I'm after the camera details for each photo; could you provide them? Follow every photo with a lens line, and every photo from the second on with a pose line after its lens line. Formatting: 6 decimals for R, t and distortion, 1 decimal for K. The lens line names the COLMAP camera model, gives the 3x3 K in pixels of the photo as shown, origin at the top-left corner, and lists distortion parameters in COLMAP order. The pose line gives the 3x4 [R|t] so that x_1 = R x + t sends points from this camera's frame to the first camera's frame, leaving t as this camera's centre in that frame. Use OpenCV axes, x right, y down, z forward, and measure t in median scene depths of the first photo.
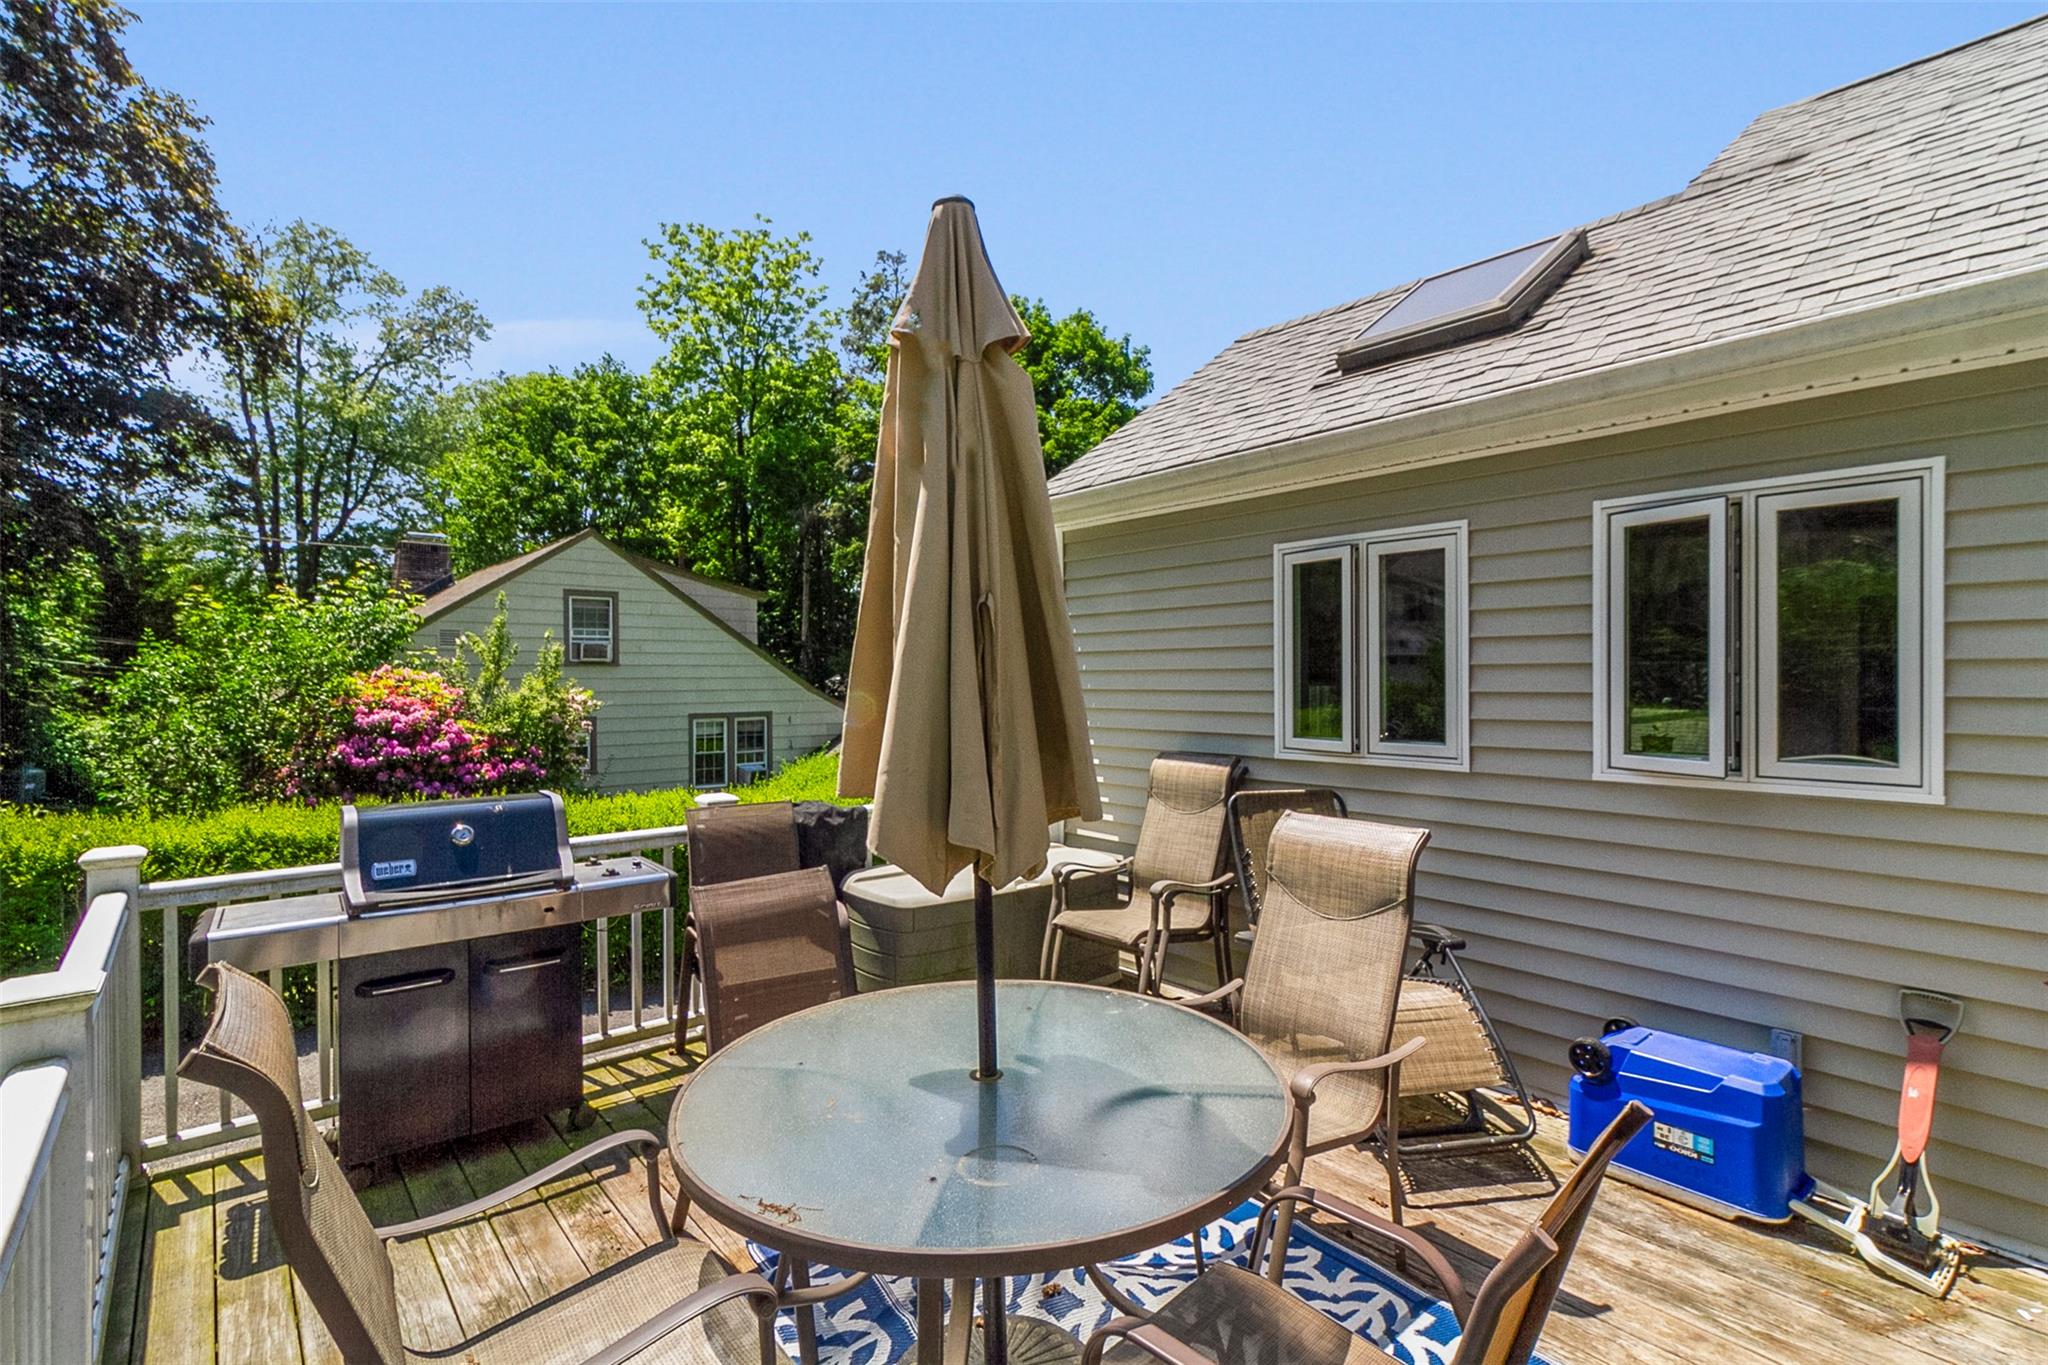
lens RADIAL K [[948.9, 0, 1044.1], [0, 948.9, 686.1], [0, 0, 1]] dist [0.011340, -0.001347]
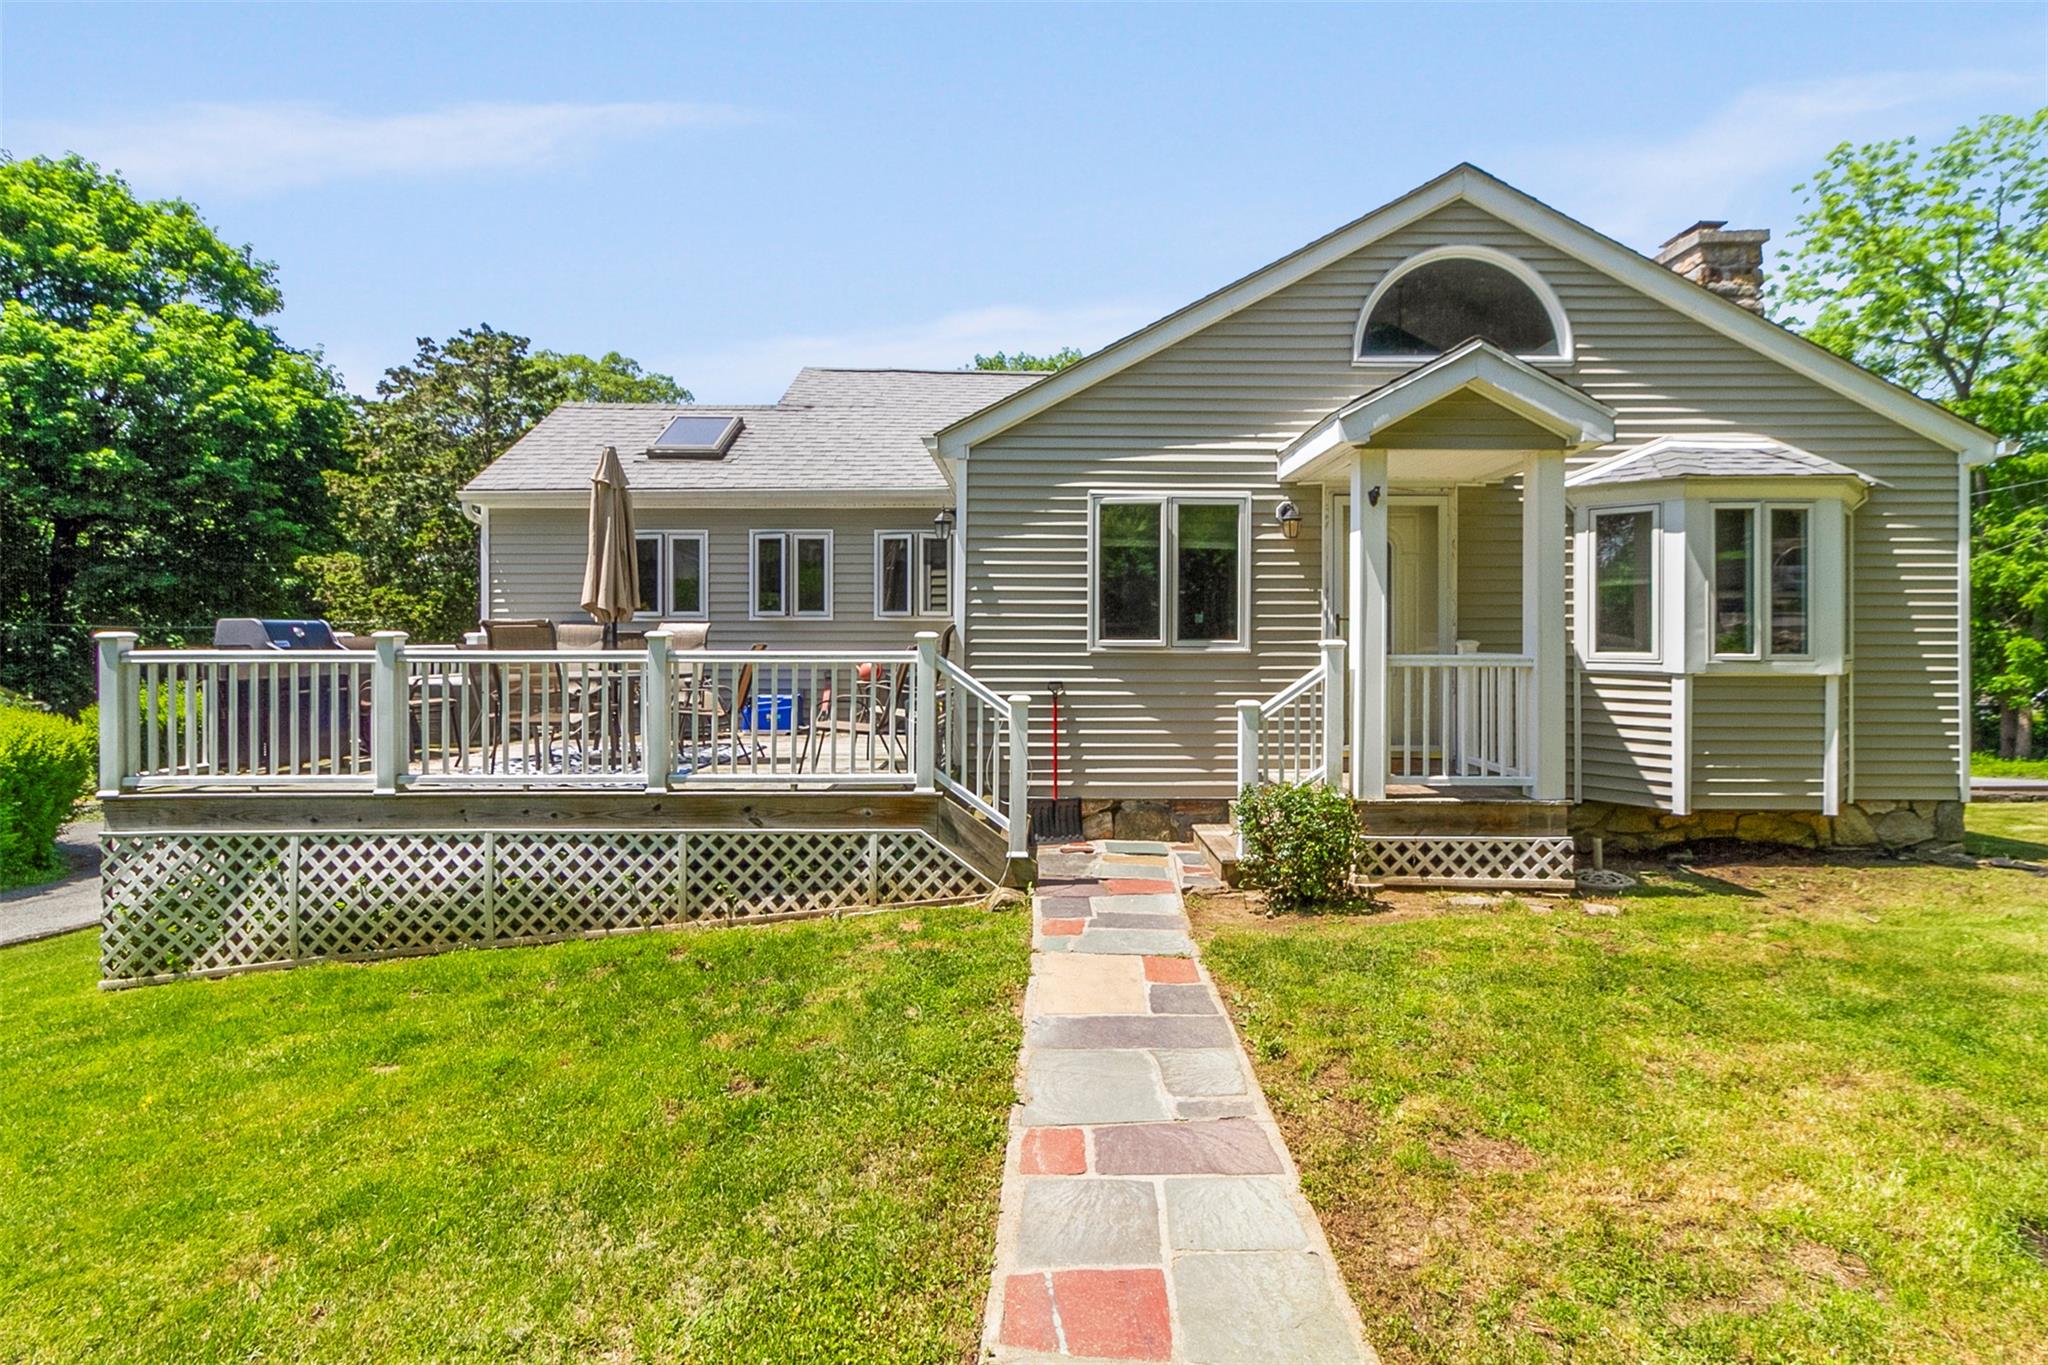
lens RADIAL K [[948.9, 0, 1061.2], [0, 948.9, 636.5], [0, 0, 1]] dist [0.011340, -0.001347]
pose [[0.643884, 0.007871, 0.765082, -0.117457], [0.004884, 0.999884, -0.014397, 0.020991], [-0.765107, 0.013007, 0.643771, -0.182536]]
